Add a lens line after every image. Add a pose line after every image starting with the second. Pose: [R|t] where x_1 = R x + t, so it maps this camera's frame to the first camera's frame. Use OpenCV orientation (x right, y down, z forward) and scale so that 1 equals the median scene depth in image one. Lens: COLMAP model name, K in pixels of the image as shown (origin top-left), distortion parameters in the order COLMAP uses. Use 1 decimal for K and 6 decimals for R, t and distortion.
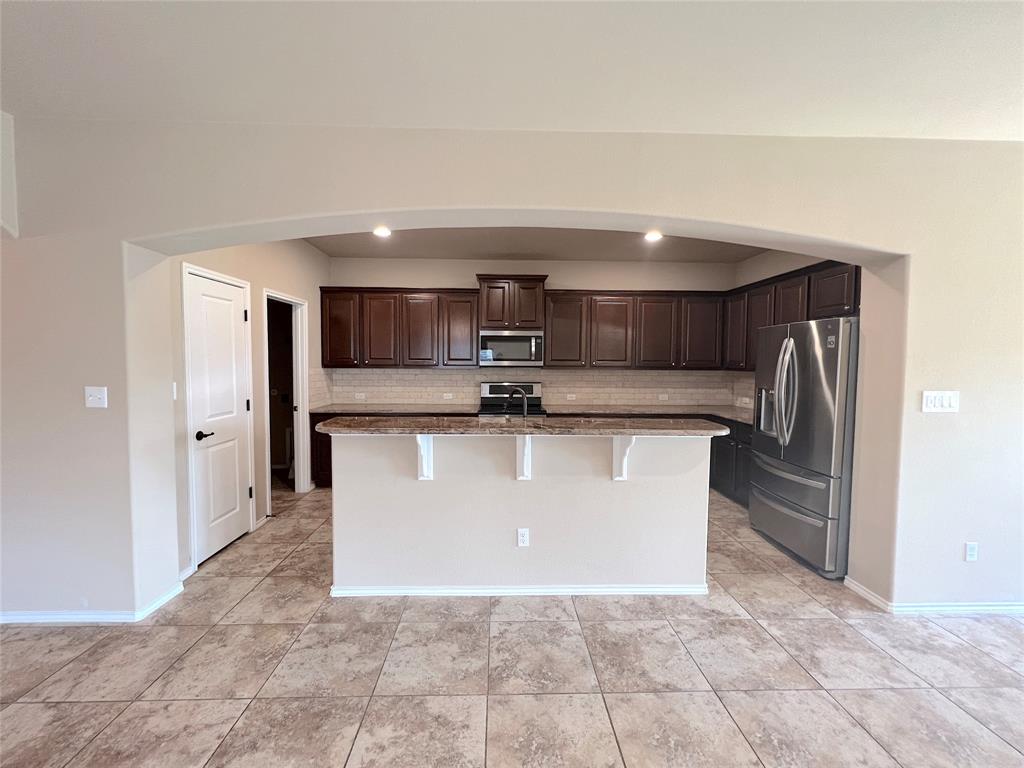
lens RADIAL K [[409.8, 0, 507.8], [0, 409.8, 378.3], [0, 0, 1]] dist [-0.000981, 0.000338]
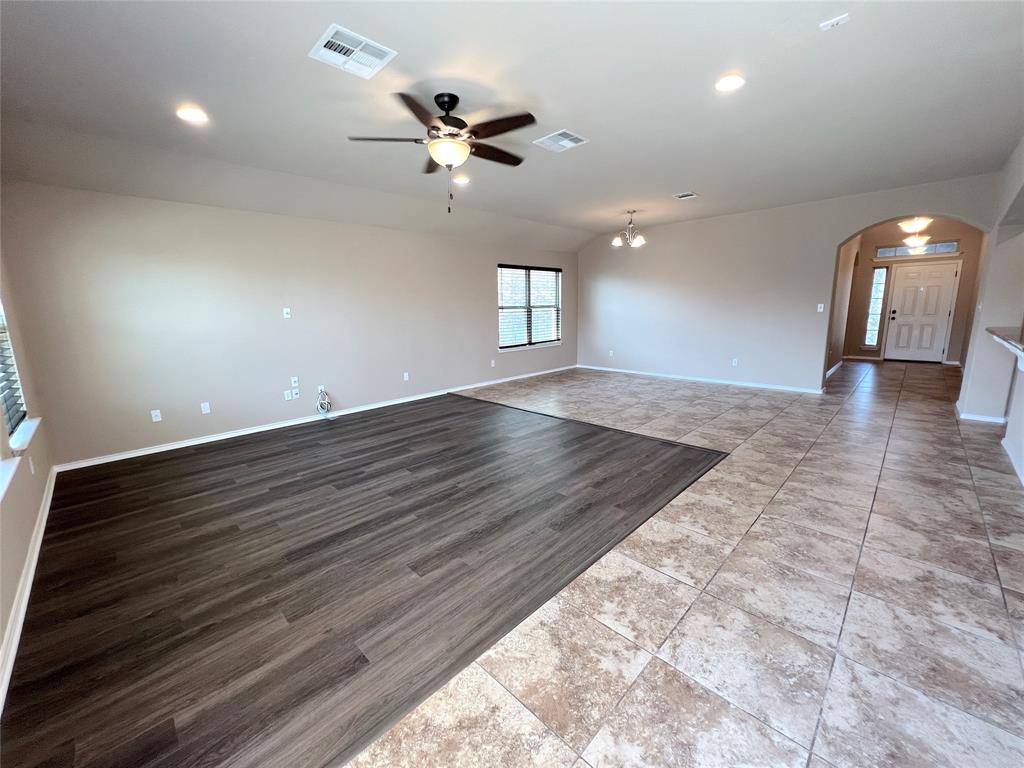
lens RADIAL K [[409.8, 0, 507.9], [0, 409.8, 378.3], [0, 0, 1]] dist [-0.000981, 0.000338]
pose [[-0.724472, 0.127942, -0.677327, 1.884452], [-0.014466, 0.979585, 0.200509, 0.017678], [0.689153, 0.155062, -0.707831, 0.766561]]
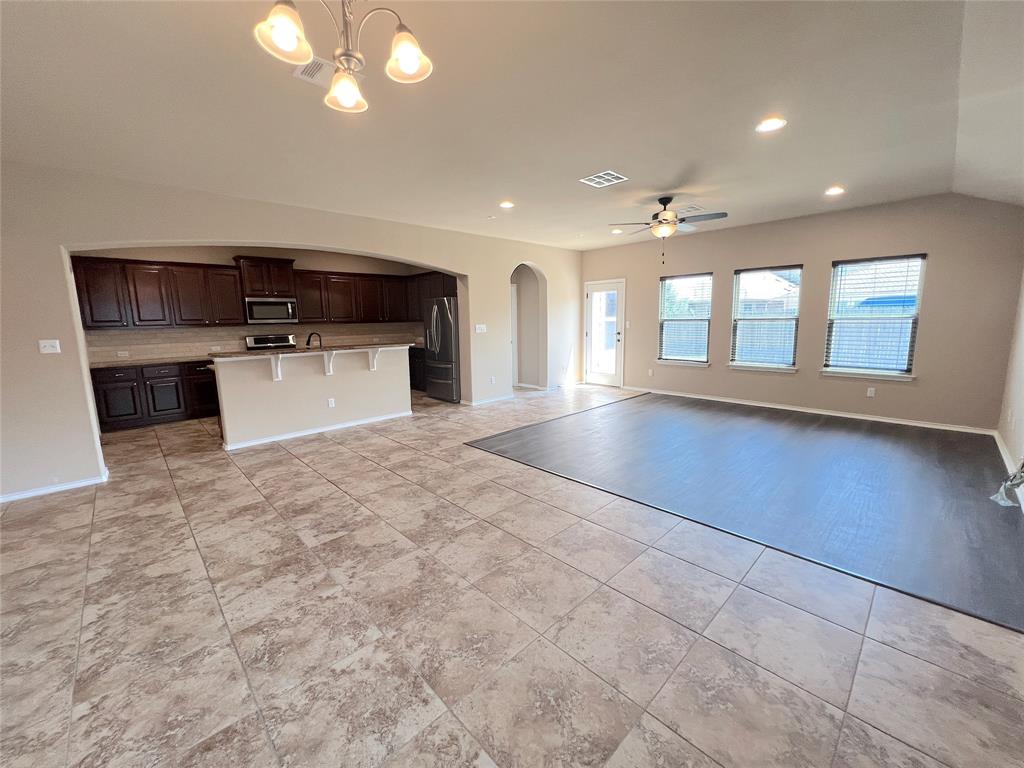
lens RADIAL K [[409.8, 0, 508.4], [0, 409.8, 378.2], [0, 0, 1]] dist [-0.000981, 0.000338]
pose [[0.742073, -0.119714, 0.659543, -0.657303], [0.052738, 0.991300, 0.120594, 0.060333], [-0.668242, -0.054707, 0.741930, -1.153264]]
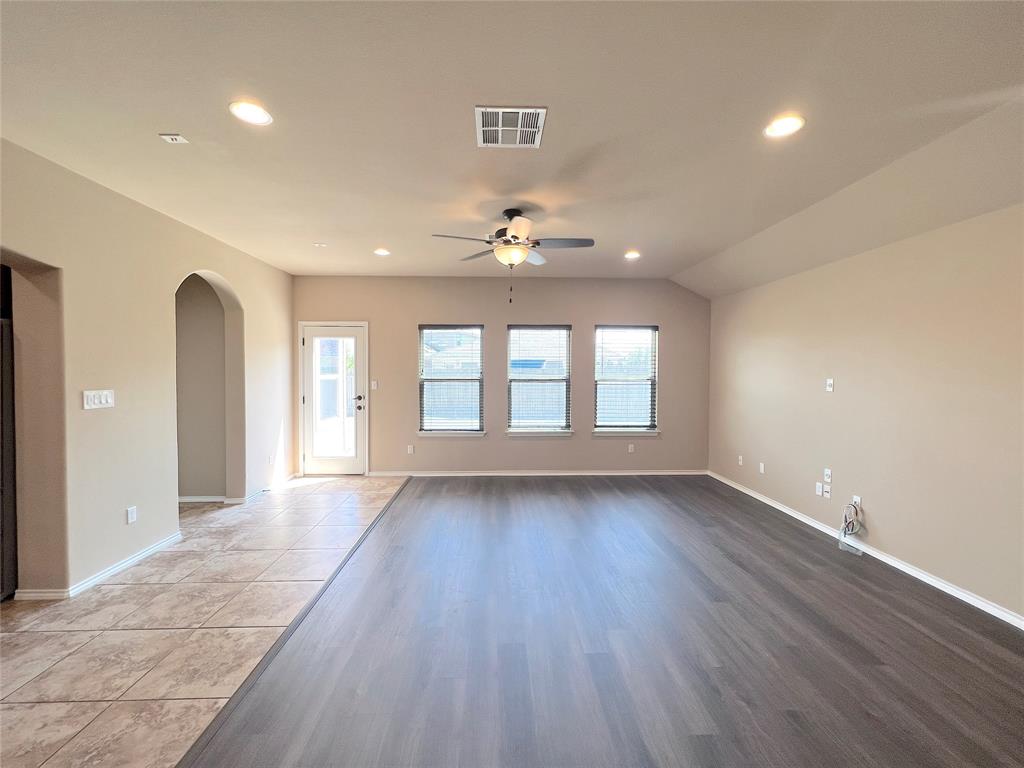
lens RADIAL K [[409.8, 0, 508.6], [0, 409.8, 379.7], [0, 0, 1]] dist [-0.000981, 0.000338]
pose [[-0.007041, -0.031338, 0.999484, -0.128943], [0.038648, 0.998754, 0.031587, 0.007636], [-0.999228, 0.038850, -0.005821, -0.170386]]
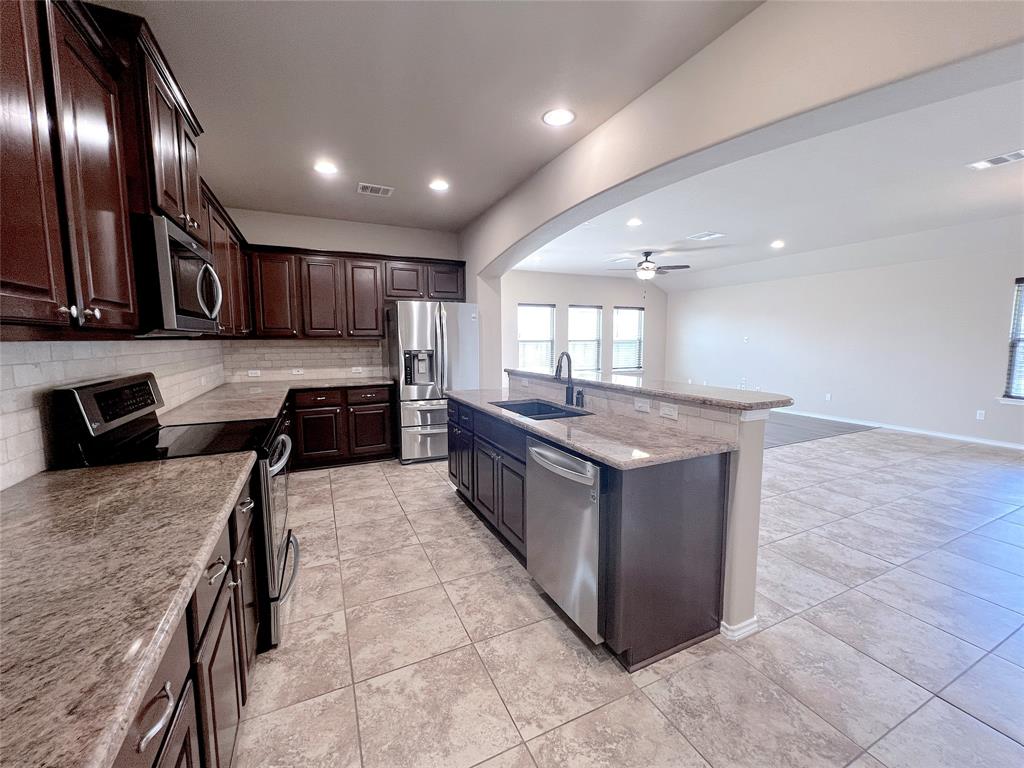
lens RADIAL K [[409.8, 0, 508.4], [0, 409.8, 378.4], [0, 0, 1]] dist [-0.000981, 0.000338]
pose [[-0.401893, -0.093427, 0.910908, -0.888165], [0.039873, 0.992052, 0.119342, -0.038773], [-0.914818, 0.084284, -0.394974, 1.670596]]
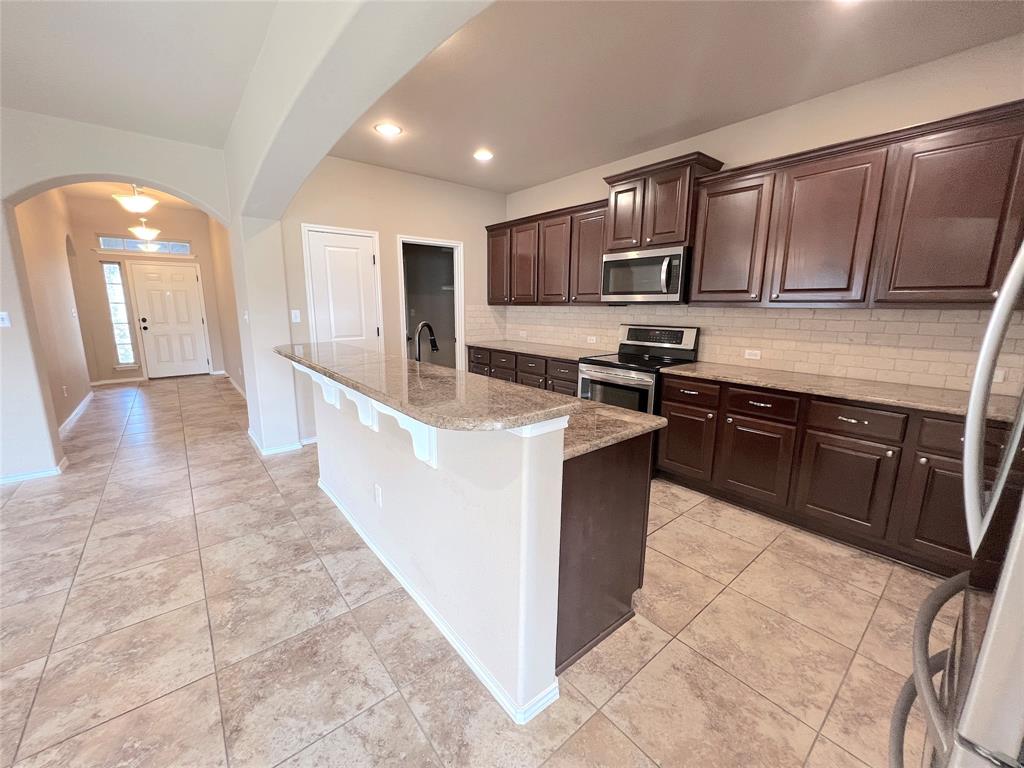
lens RADIAL K [[409.8, 0, 508.7], [0, 409.8, 377.8], [0, 0, 1]] dist [-0.000981, 0.000338]
pose [[0.613891, 0.136345, -0.777527, 0.841456], [-0.034725, 0.988681, 0.145956, 0.008715], [0.788627, -0.062602, 0.611677, 0.705899]]
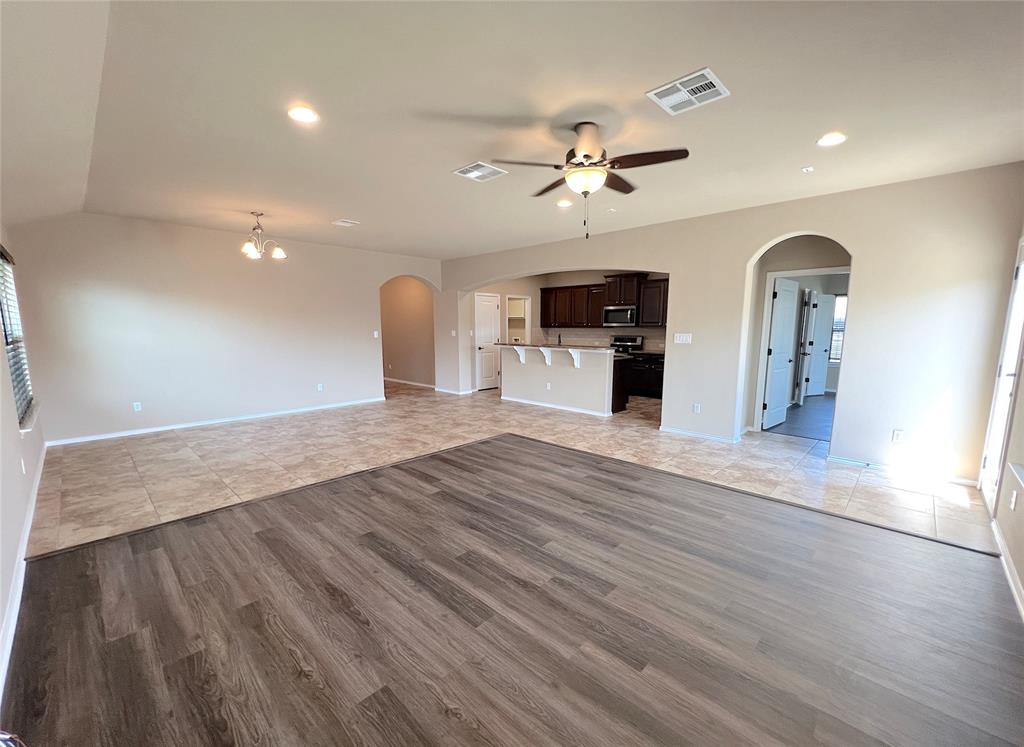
lens RADIAL K [[421.0, 0, 519.4], [0, 421.0, 386.8], [0, 0, 1]] dist [0.000231, 0.000843]
pose [[0.708950, 0.093970, -0.698970, 1.900603], [-0.026091, 0.993900, 0.107157, 0.088639], [0.704775, -0.057732, 0.707077, -1.163148]]
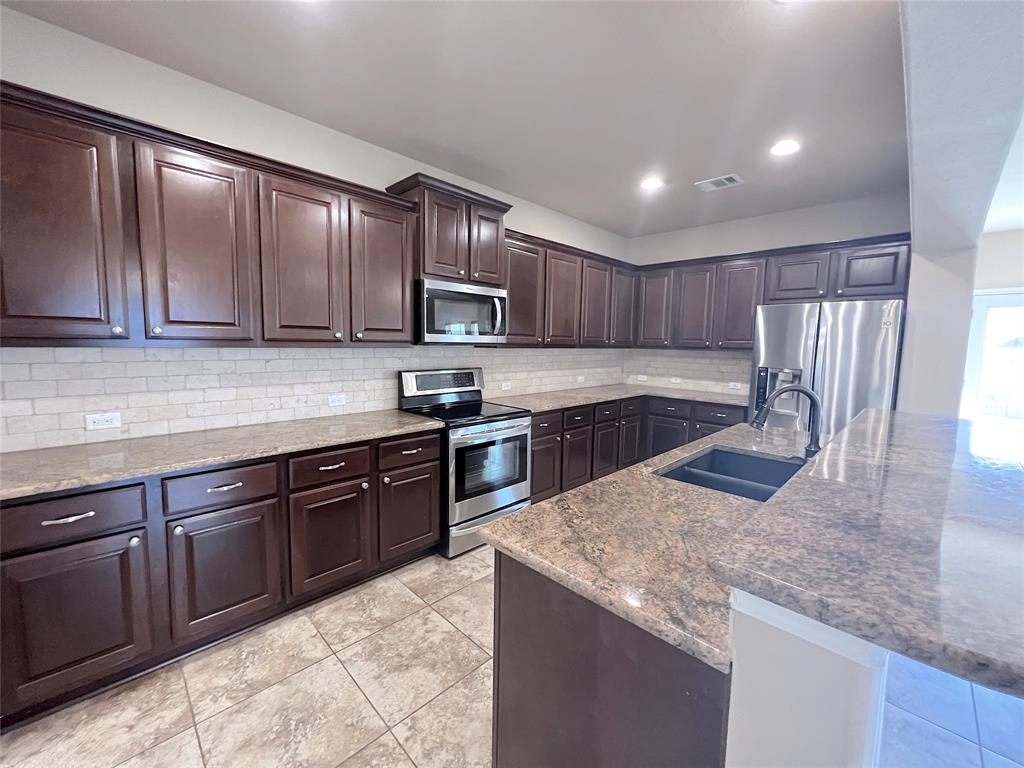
lens RADIAL K [[409.8, 0, 507.5], [0, 409.8, 379.1], [0, 0, 1]] dist [-0.000981, 0.000338]
pose [[0.731015, -0.054954, 0.680145, -0.694761], [0.014053, 0.997753, 0.065512, -0.029143], [-0.682217, -0.038332, 0.730145, 0.958272]]
